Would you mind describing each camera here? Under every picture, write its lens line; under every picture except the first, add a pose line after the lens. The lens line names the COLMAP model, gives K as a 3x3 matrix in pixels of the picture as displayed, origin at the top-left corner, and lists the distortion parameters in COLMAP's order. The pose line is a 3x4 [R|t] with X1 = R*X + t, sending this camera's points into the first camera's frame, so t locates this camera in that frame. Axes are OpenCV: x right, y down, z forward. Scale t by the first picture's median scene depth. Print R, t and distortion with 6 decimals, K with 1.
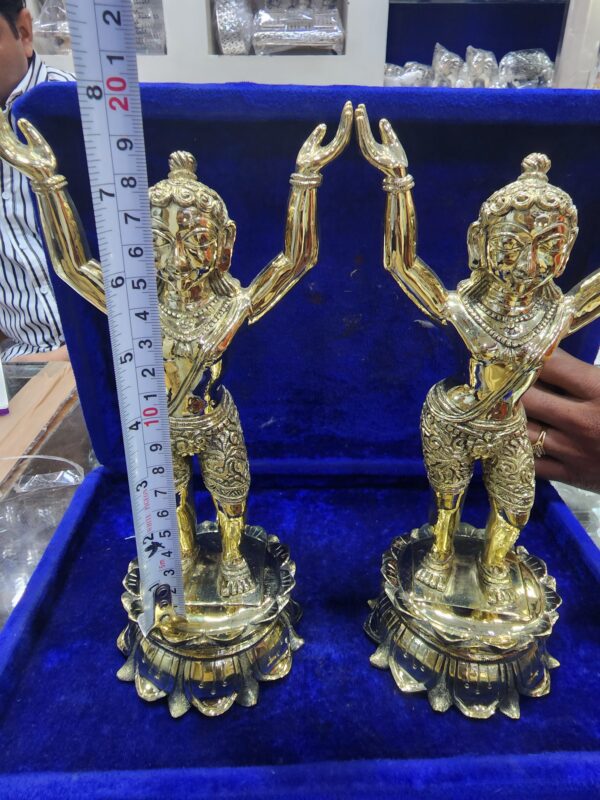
lens RADIAL K [[543.5, 0, 303.8], [0, 543.5, 353.1], [0, 0, 1]] dist [-0.001293, 0.001166]
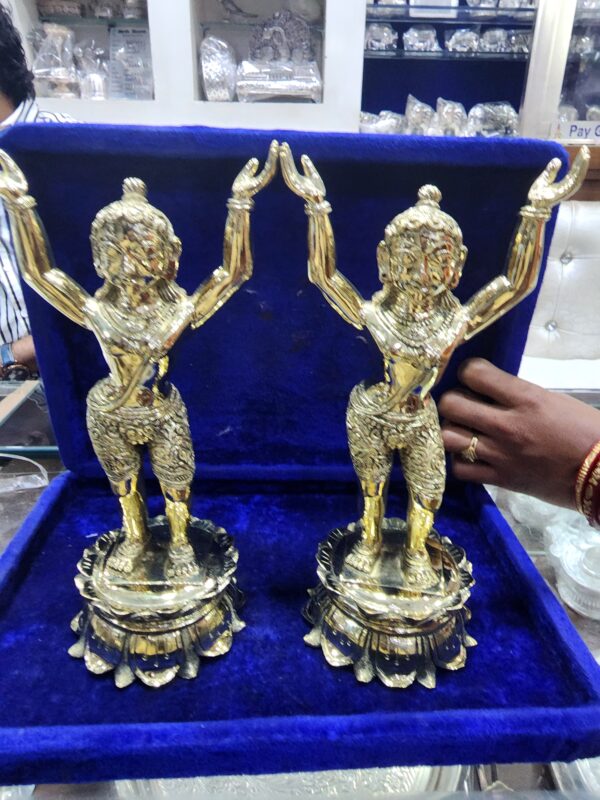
lens RADIAL K [[537.1, 0, 301.3], [0, 537.1, 350.4], [0, 0, 1]] dist [-0.001036, 0.001466]
pose [[0.999656, 0.008662, 0.024771, 0.091387], [-0.006911, 0.997530, -0.069896, 0.066106], [-0.025315, 0.069701, 0.997247, -0.125929]]
